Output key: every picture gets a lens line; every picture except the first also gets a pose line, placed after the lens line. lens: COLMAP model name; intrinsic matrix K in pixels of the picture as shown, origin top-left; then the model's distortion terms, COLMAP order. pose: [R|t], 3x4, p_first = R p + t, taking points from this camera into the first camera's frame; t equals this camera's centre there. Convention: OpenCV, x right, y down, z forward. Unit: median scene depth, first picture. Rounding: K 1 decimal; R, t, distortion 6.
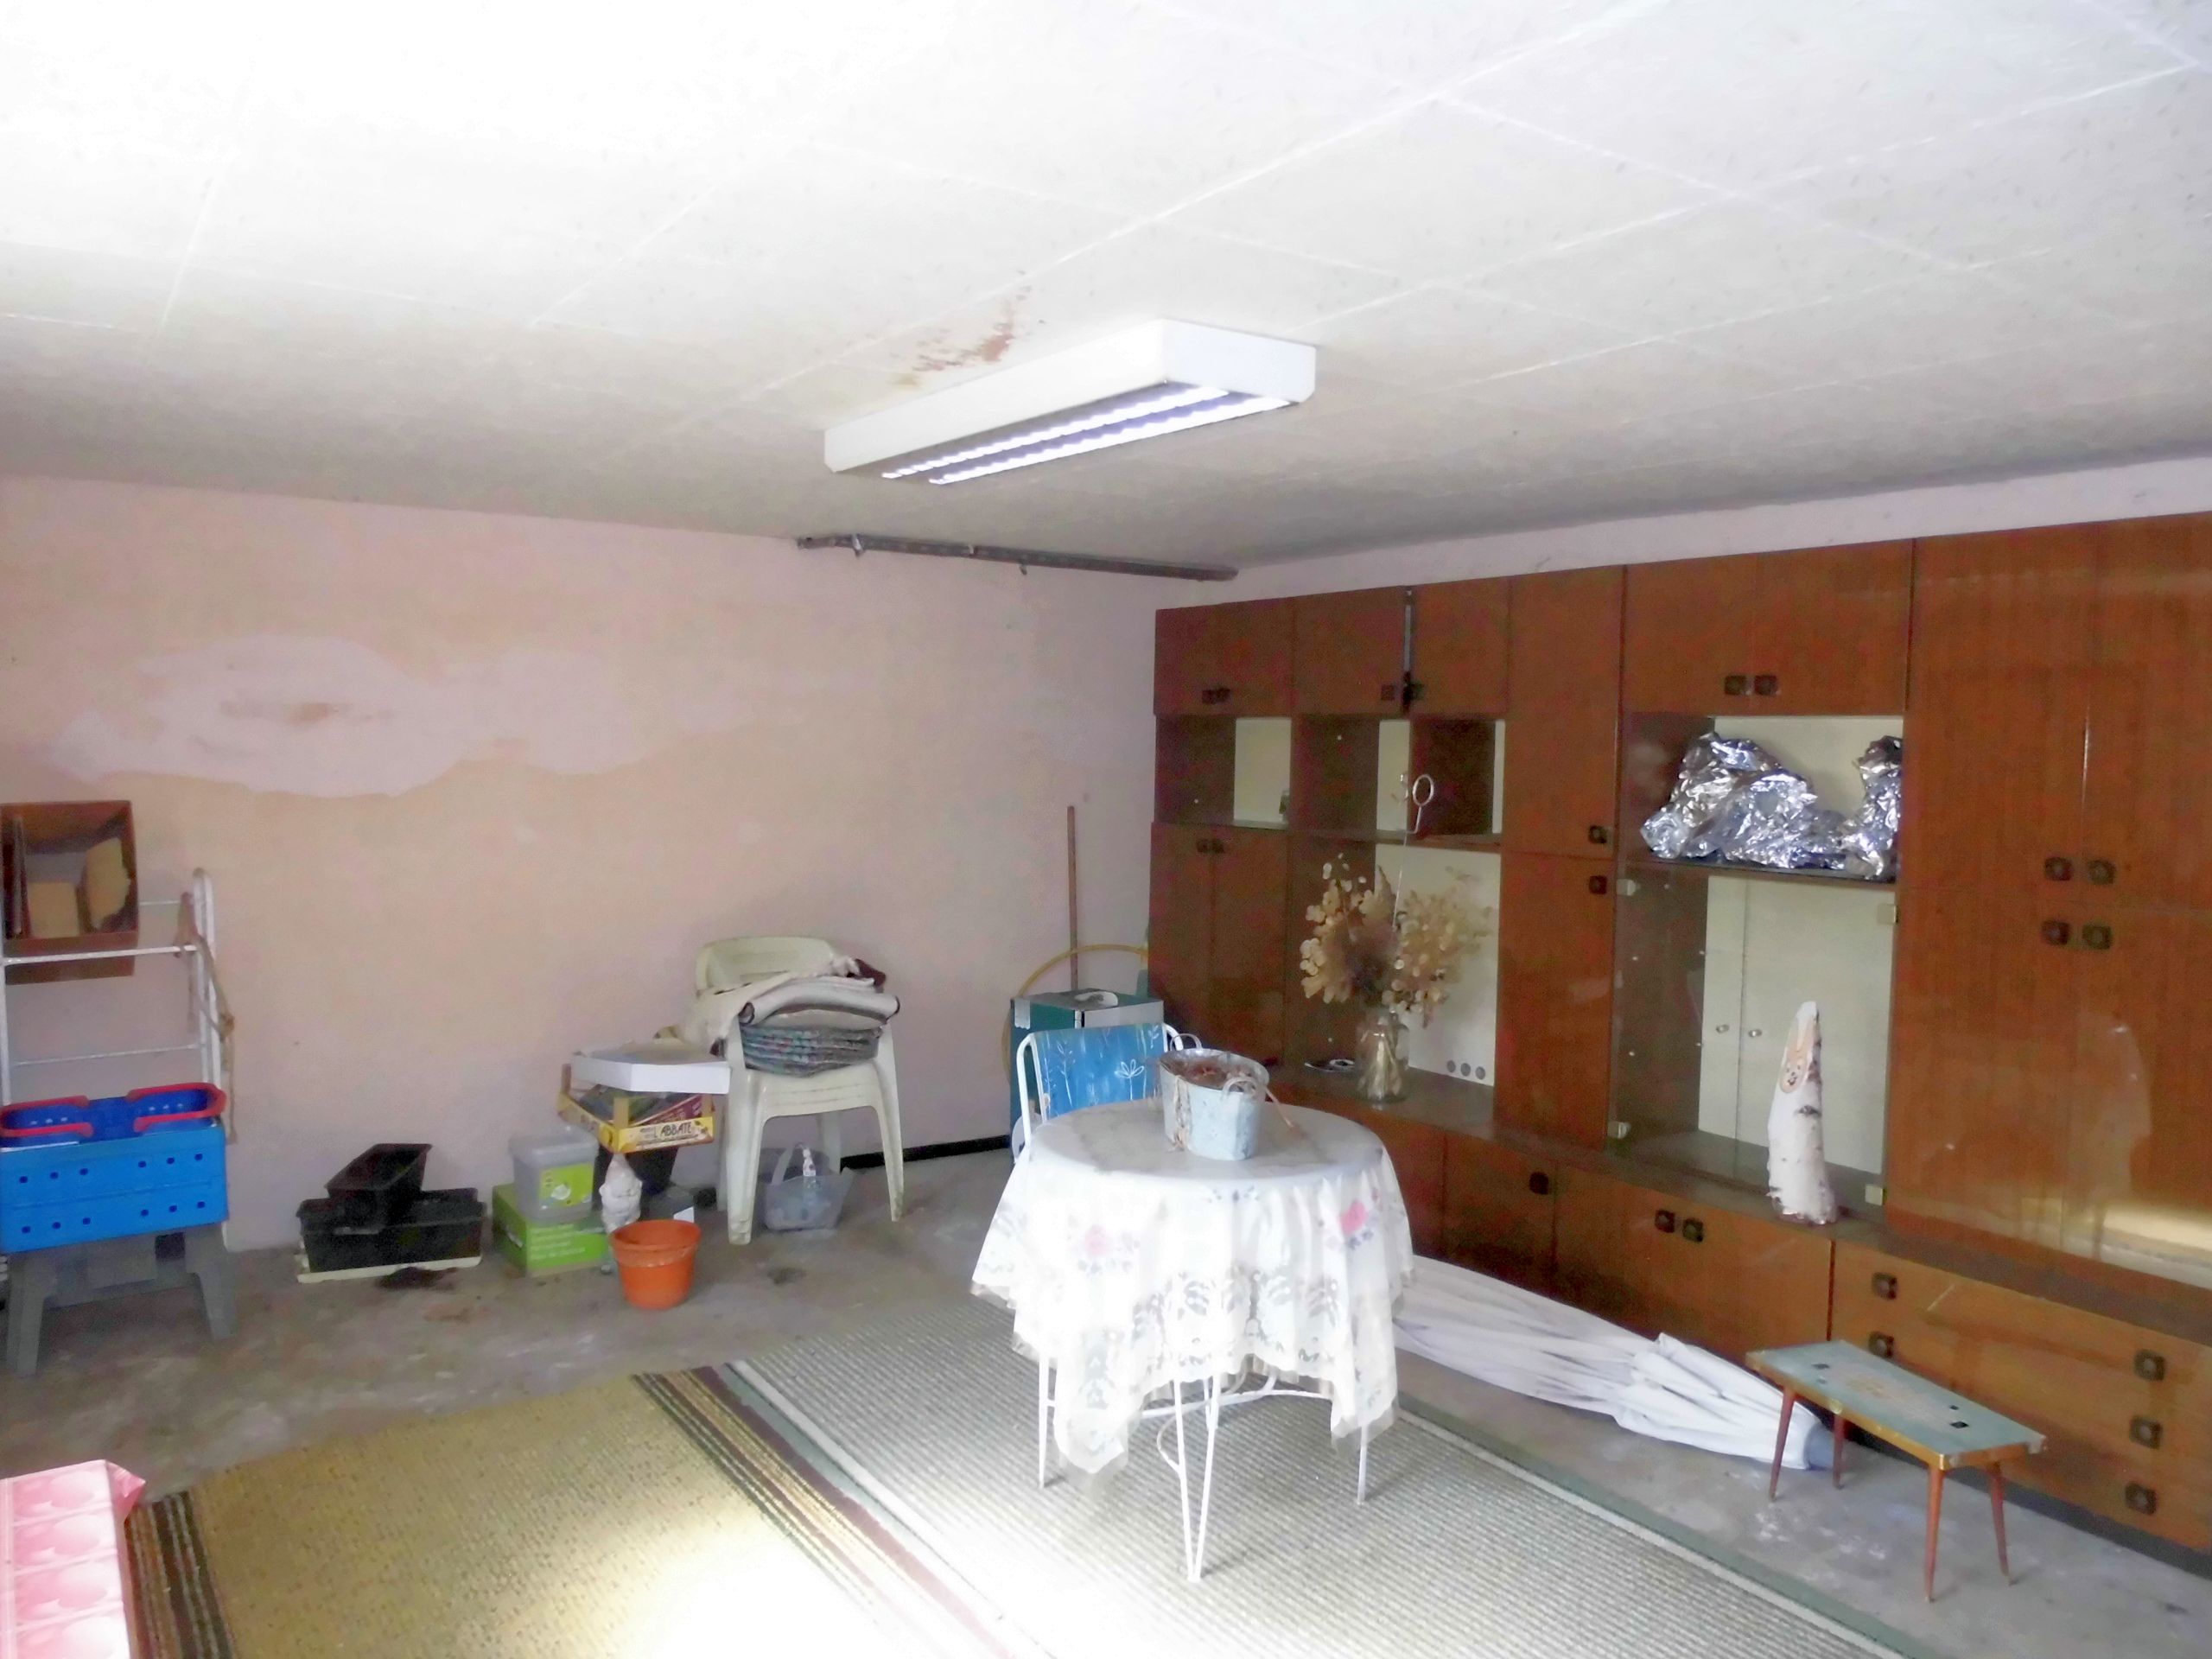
lens RADIAL K [[1632.6, 0, 1103.5], [0, 1632.6, 831.9], [0, 0, 1]] dist [-0.014135, 0.004026]
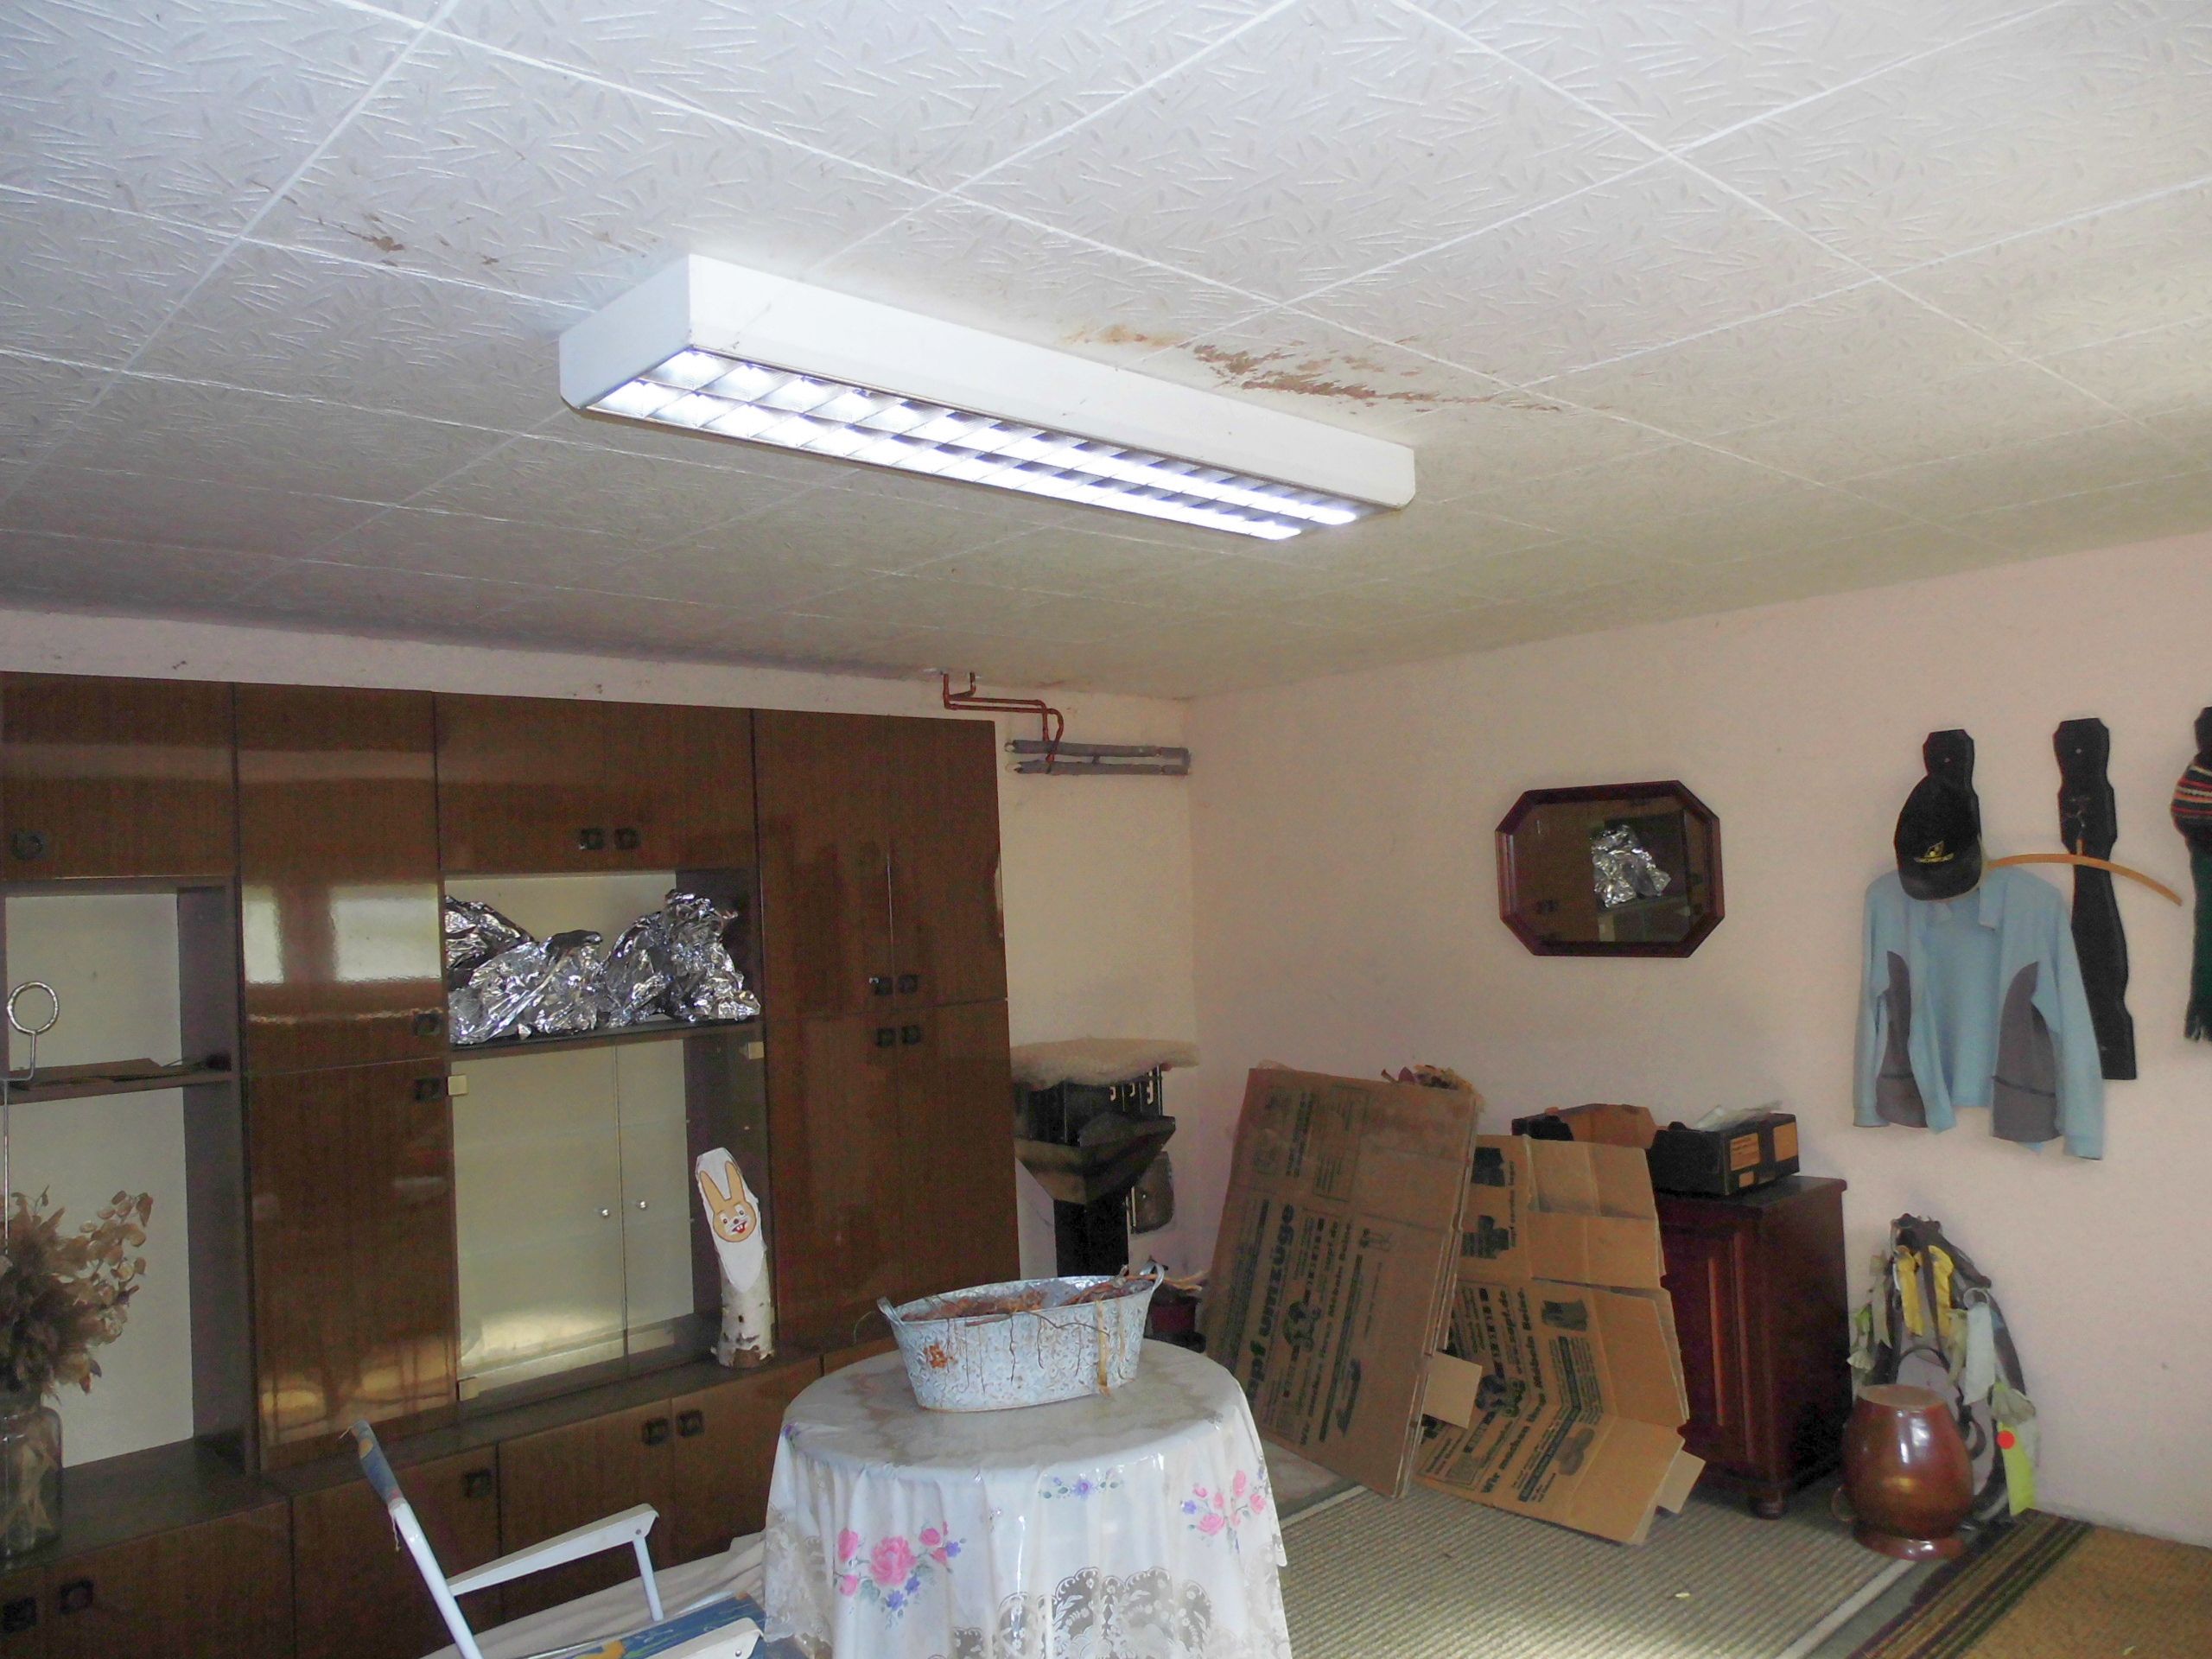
lens RADIAL K [[1632.6, 0, 1105.0], [0, 1632.6, 831.9], [0, 0, 1]] dist [-0.014135, 0.004026]
pose [[-0.152409, 0.029904, 0.987865, -0.606866], [0.107073, 0.994158, -0.013575, -0.053145], [-0.982500, 0.103705, -0.154720, 0.884599]]
